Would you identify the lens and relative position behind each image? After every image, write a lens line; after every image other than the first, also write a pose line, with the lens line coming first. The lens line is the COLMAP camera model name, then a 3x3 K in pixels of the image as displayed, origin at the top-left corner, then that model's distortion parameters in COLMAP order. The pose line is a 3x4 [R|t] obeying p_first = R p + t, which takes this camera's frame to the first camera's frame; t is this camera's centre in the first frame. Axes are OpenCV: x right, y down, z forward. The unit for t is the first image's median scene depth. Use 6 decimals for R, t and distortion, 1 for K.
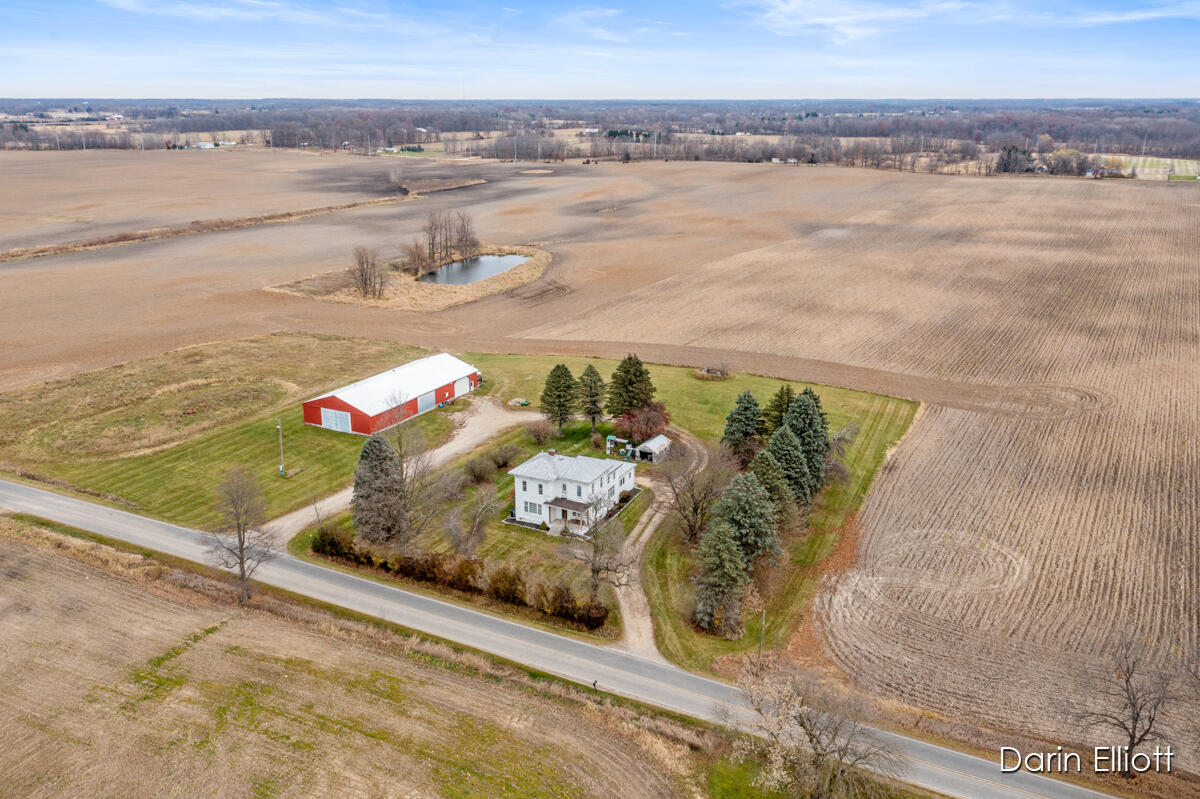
lens RADIAL K [[963.0, 0, 620.9], [0, 963.0, 398.5], [0, 0, 1]] dist [0.013778, 0.000619]
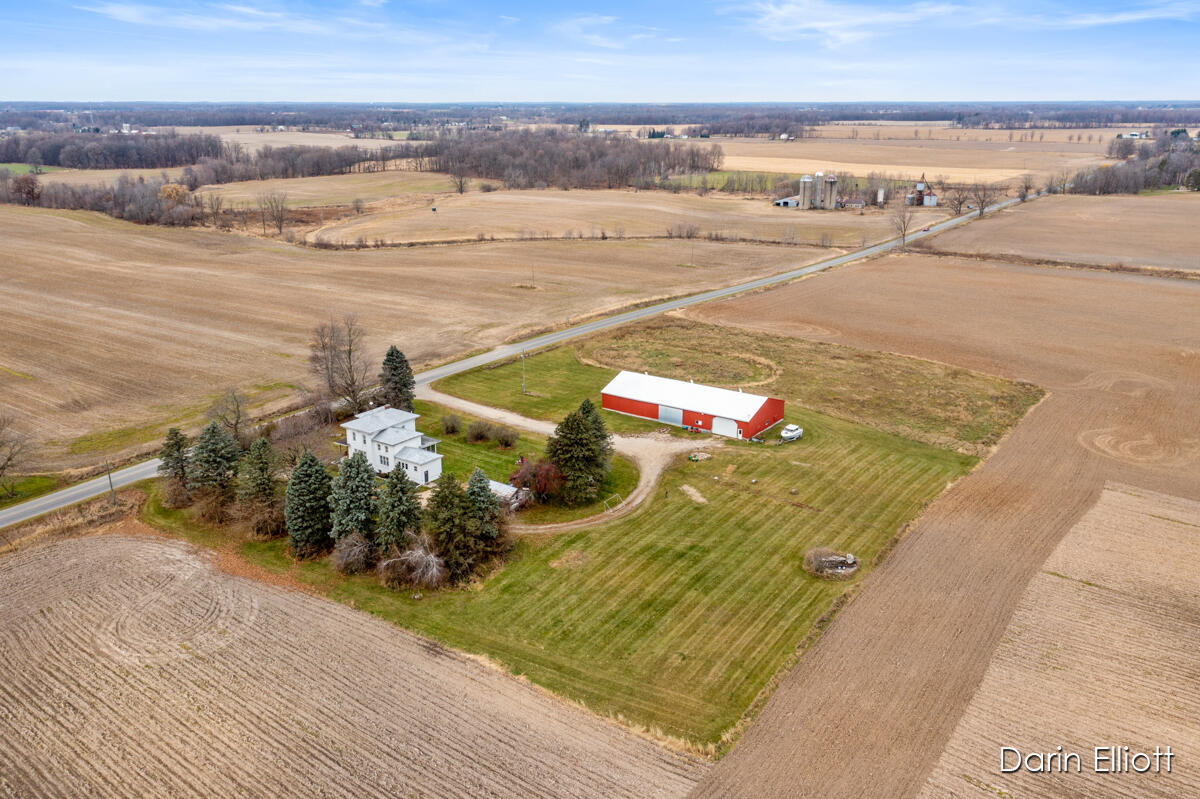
lens RADIAL K [[943.6, 0, 596.3], [0, 943.6, 416.2], [0, 0, 1]] dist [0.001461, 0.002484]
pose [[-0.147322, 0.313632, -0.938046, 0.883622], [-0.297143, 0.890551, 0.344419, -0.370670], [0.943399, 0.329474, -0.038005, 1.093539]]
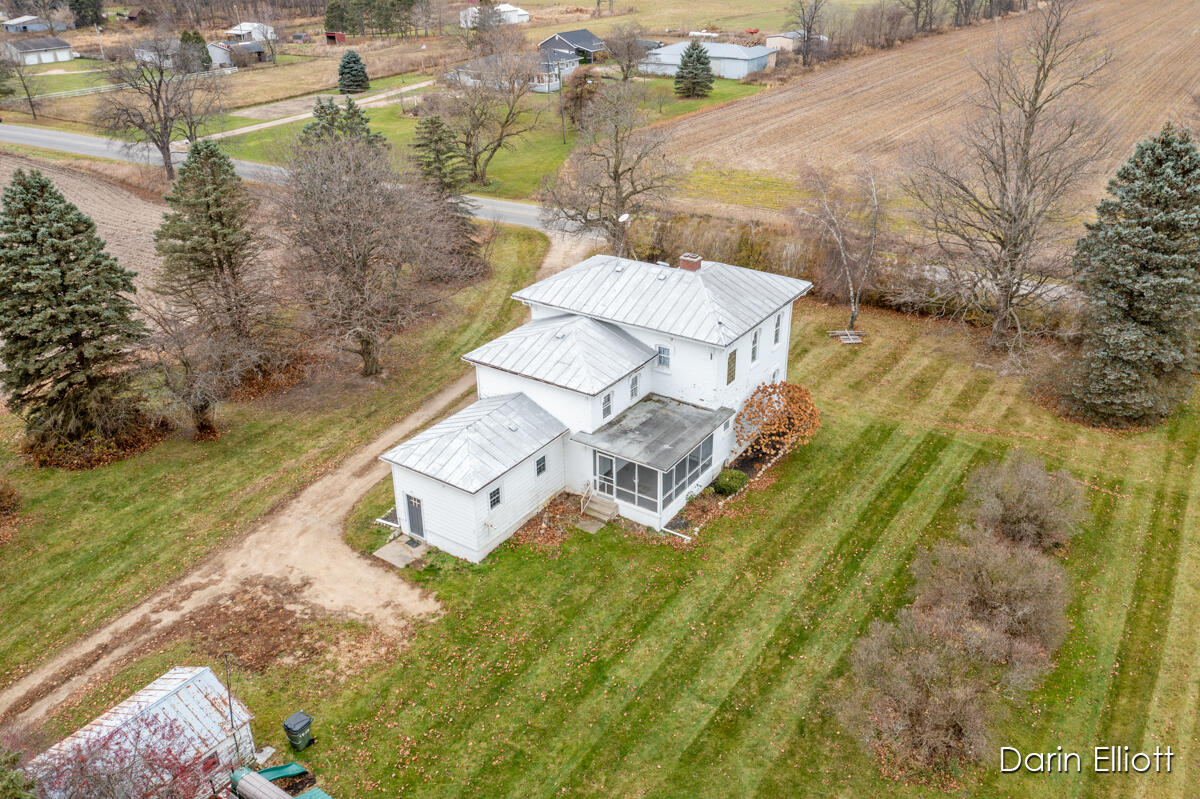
lens RADIAL K [[963.0, 0, 620.9], [0, 963.0, 398.5], [0, 0, 1]] dist [0.013778, 0.000619]
pose [[-0.991481, -0.044393, 0.122452, -0.078711], [0.051929, 0.727452, 0.684190, -0.118810], [-0.119452, 0.684720, -0.718950, 1.066844]]
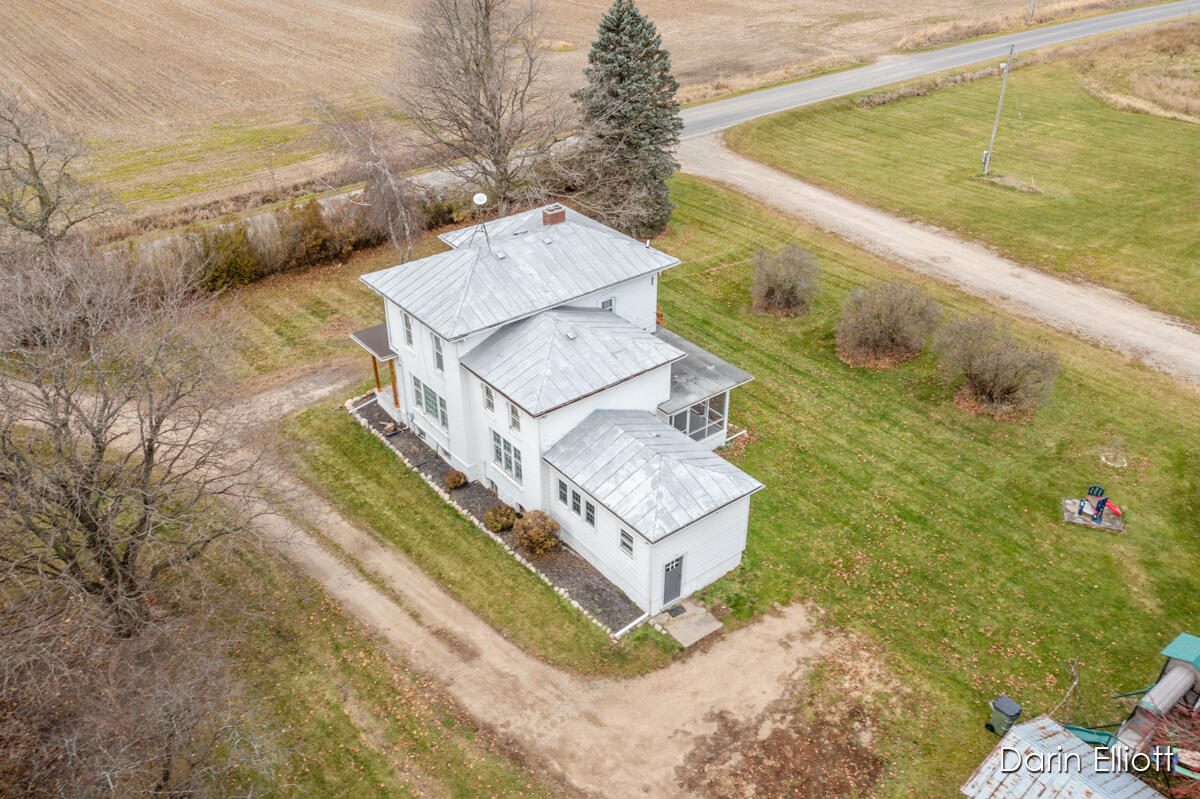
lens RADIAL K [[943.6, 0, 596.3], [0, 943.6, 416.2], [0, 0, 1]] dist [0.001461, 0.002484]
pose [[-0.432738, 0.495033, -0.753445, 0.153613], [-0.254434, 0.734711, 0.628858, -0.077354], [0.864870, 0.463833, -0.191984, 0.918221]]
